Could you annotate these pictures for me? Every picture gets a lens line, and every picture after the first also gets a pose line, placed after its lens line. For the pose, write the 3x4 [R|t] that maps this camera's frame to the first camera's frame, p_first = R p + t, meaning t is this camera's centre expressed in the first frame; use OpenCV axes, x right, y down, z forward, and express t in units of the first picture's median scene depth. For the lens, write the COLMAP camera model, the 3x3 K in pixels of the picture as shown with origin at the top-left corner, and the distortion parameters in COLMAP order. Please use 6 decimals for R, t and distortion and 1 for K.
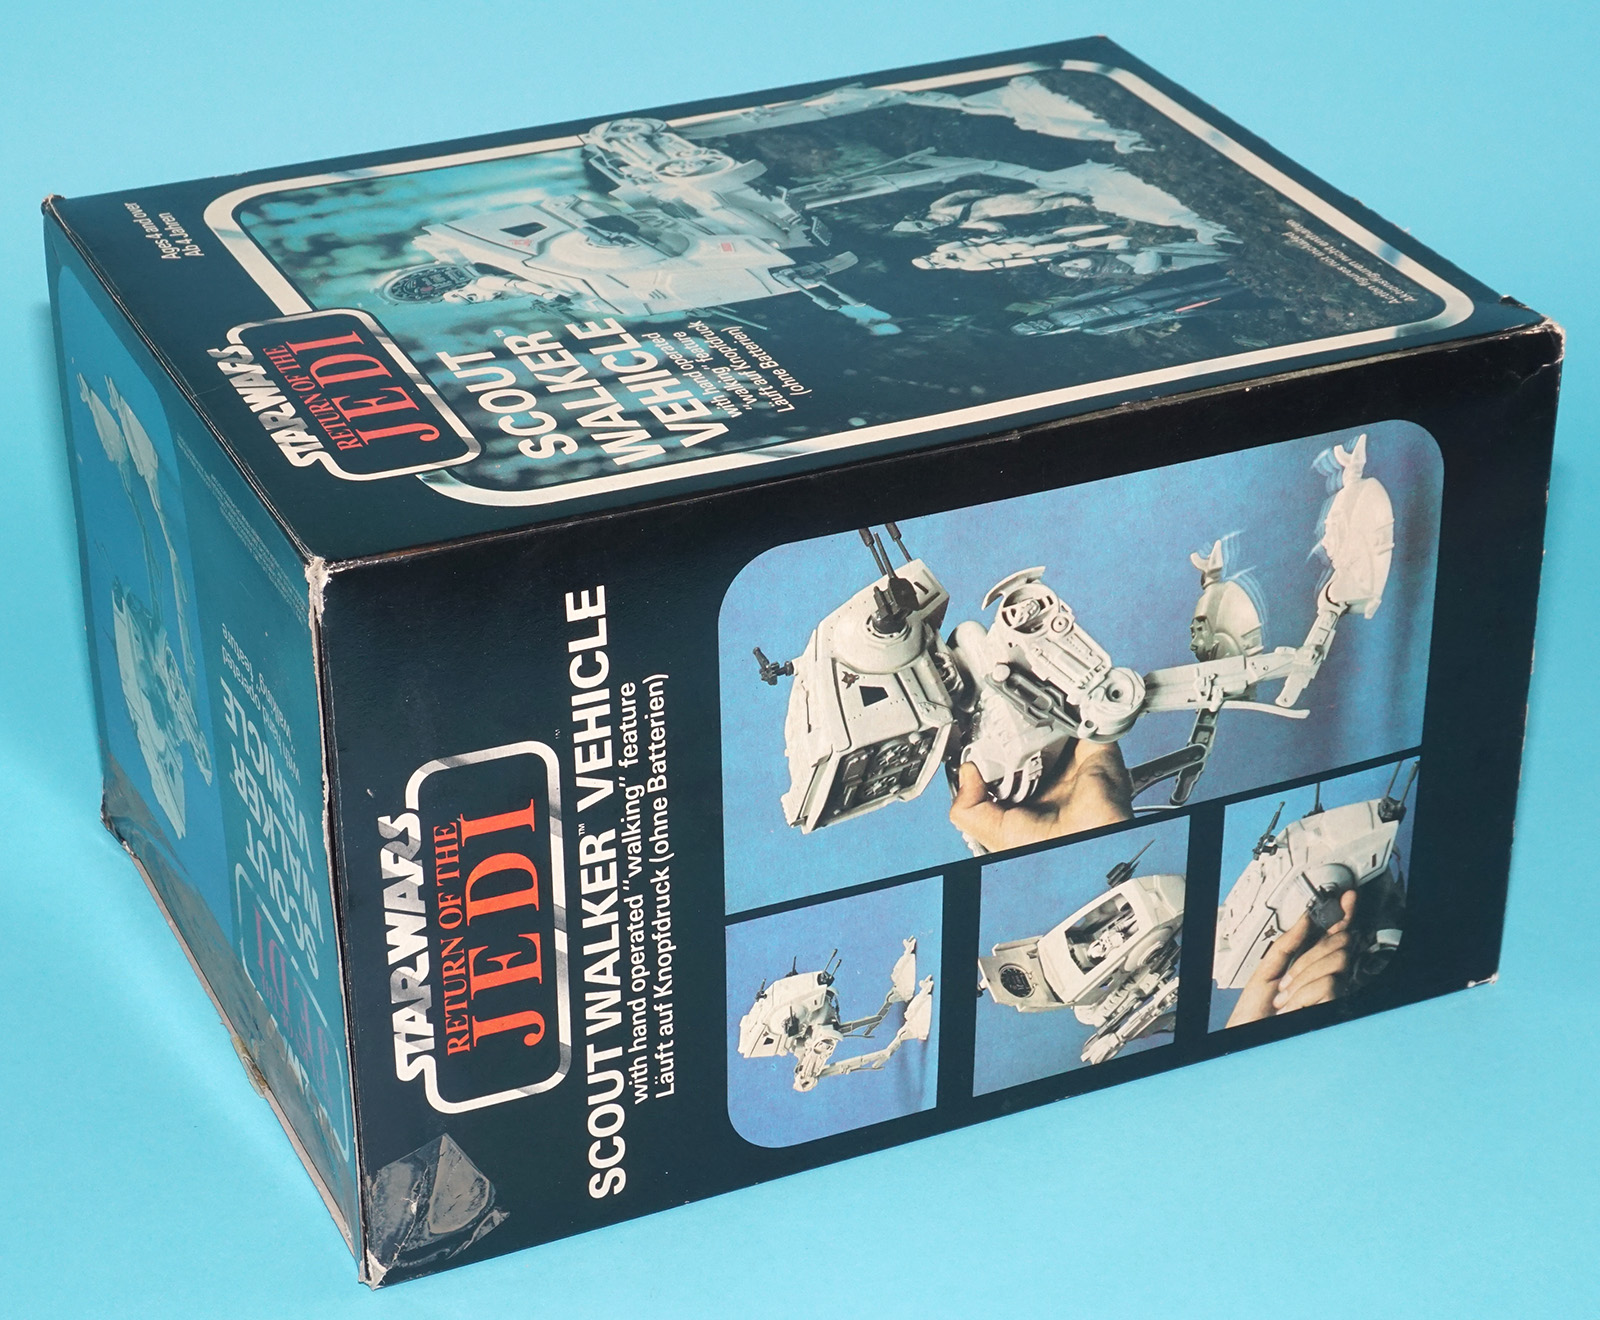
lens RADIAL K [[3767.7, 0, 800.0], [0, 3767.7, 660.0], [0, 0, 1]] dist [0.039522, -0.253402]
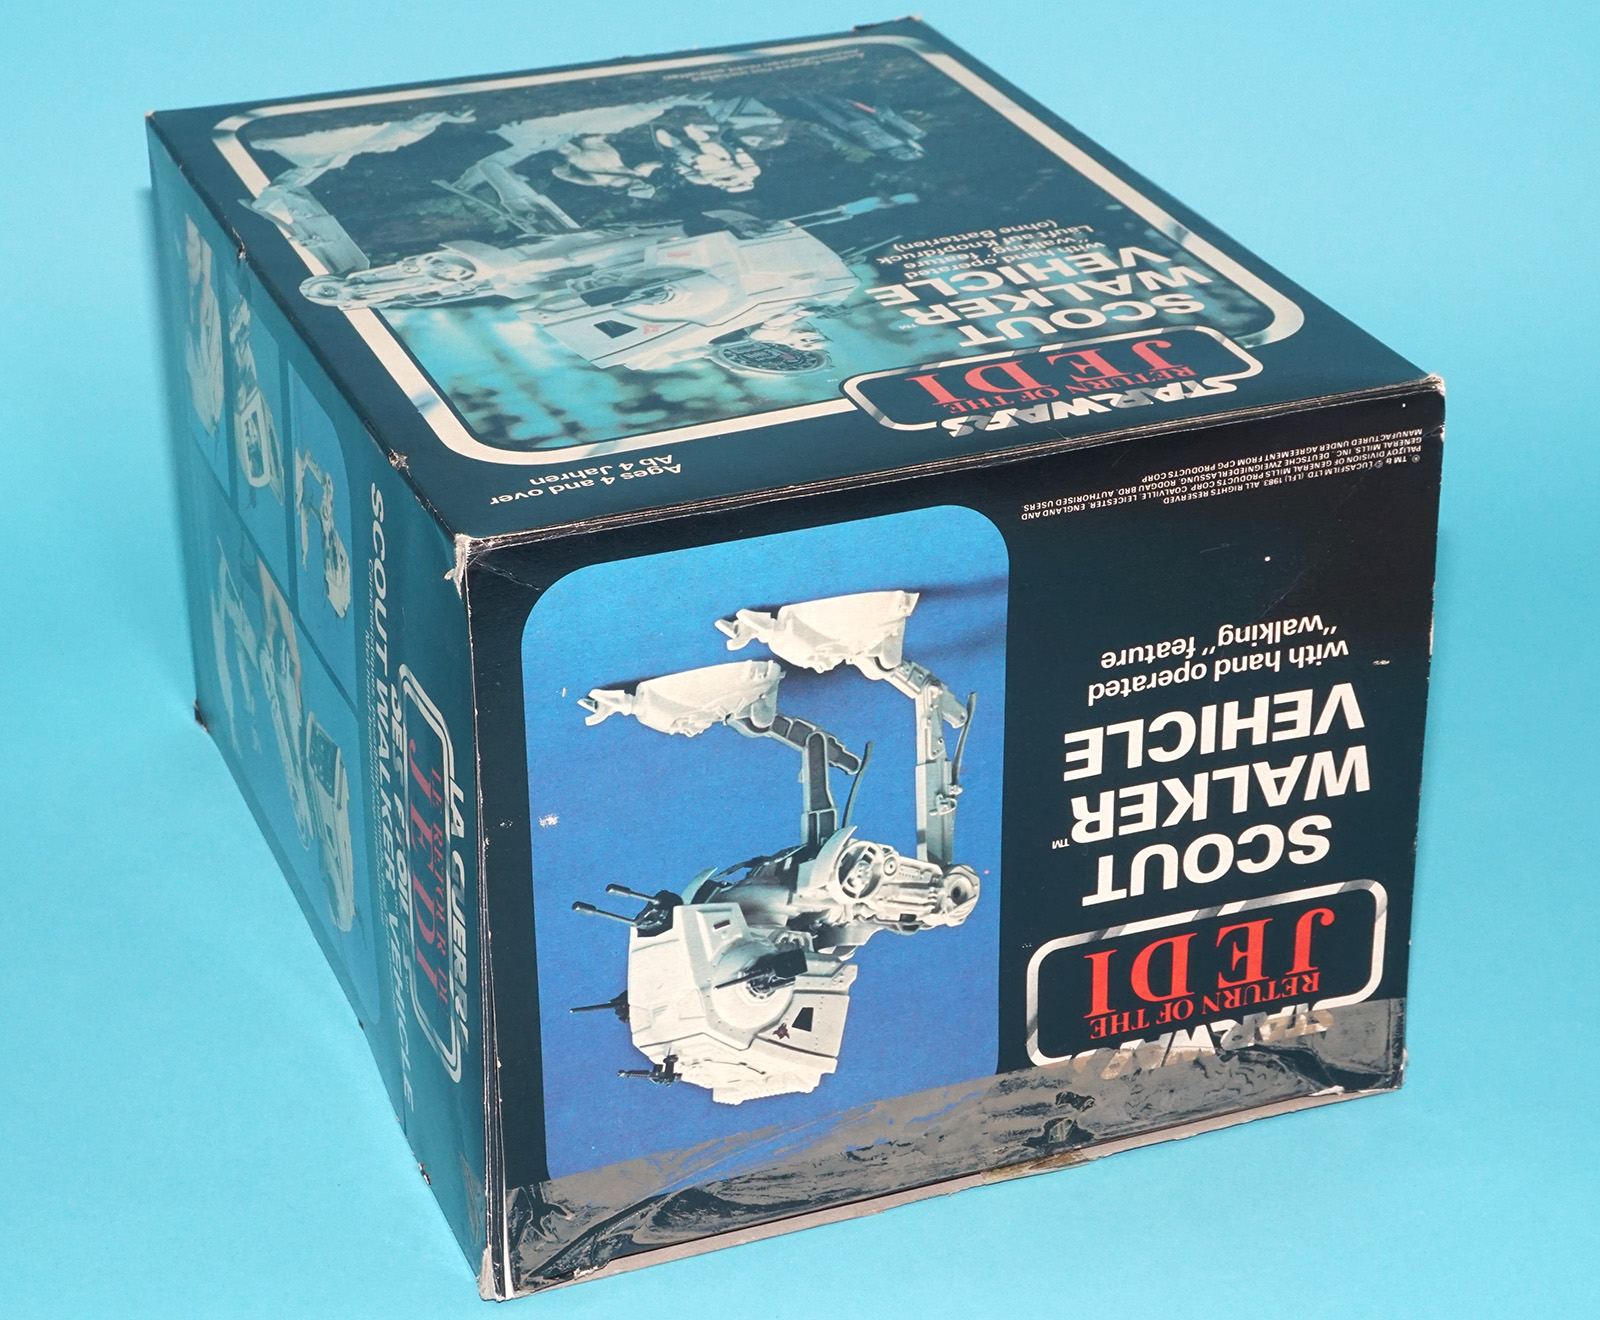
lens RADIAL K [[3767.7, 0, 800.0], [0, 3767.7, 660.0], [0, 0, 1]] dist [0.039522, -0.253402]
pose [[0.048767, -0.439564, 0.896887, -0.972410], [0.486154, 0.794855, 0.363124, -0.376780], [-0.872511, 0.418317, 0.252458, 0.783918]]
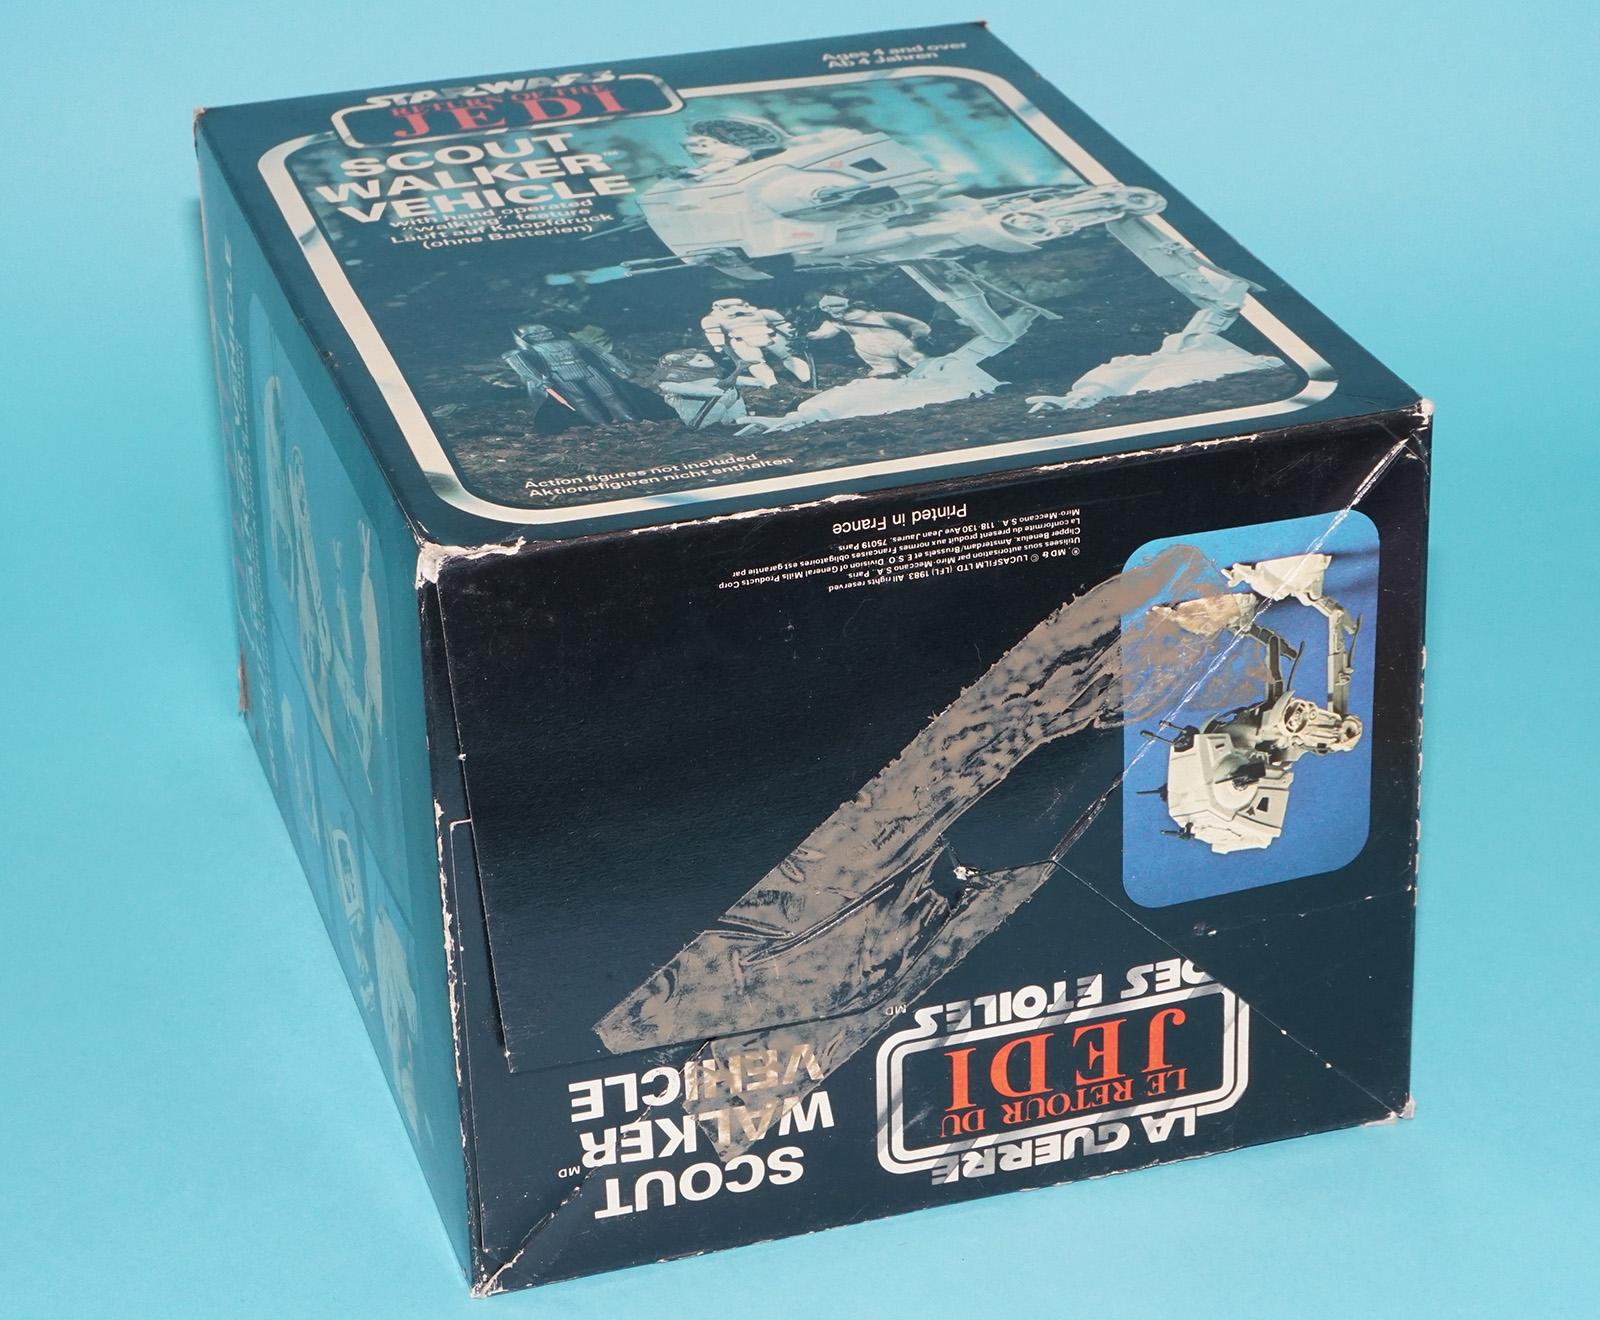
lens RADIAL K [[3963.6, 0, 800.0], [0, 3963.6, 660.0], [0, 0, 1]] dist [-0.013610, 0.765901]
pose [[-0.123413, 0.446943, -0.886009, 0.988715], [-0.450578, 0.770257, 0.451314, -0.509582], [0.884166, 0.454914, 0.106323, 0.959245]]
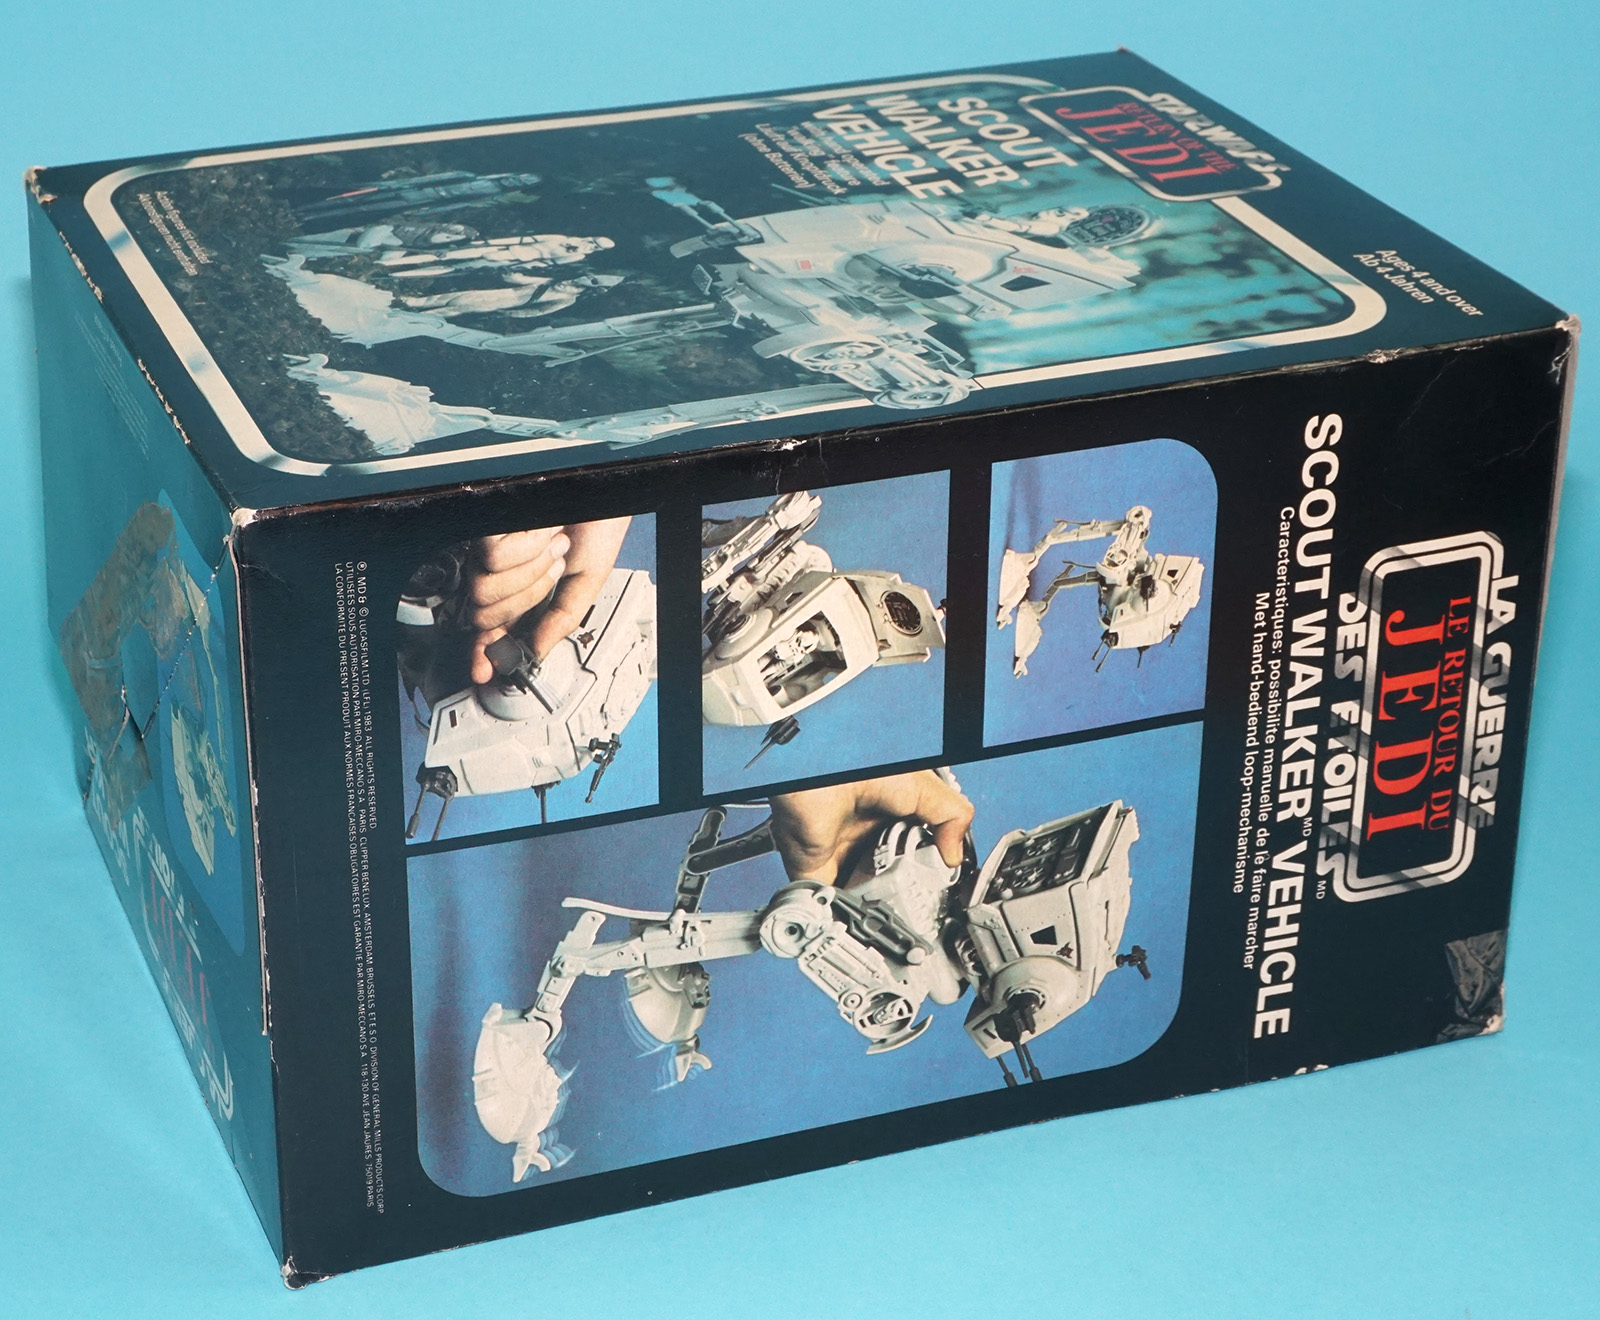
lens RADIAL K [[3370.1, 0, 800.0], [0, 3370.1, 660.0], [0, 0, 1]] dist [0.009417, 0.035265]
pose [[-0.999199, -0.018686, 0.035382, -0.050887], [0.018232, 0.574508, 0.818296, -0.759276], [-0.035618, 0.818286, -0.573707, 1.599218]]
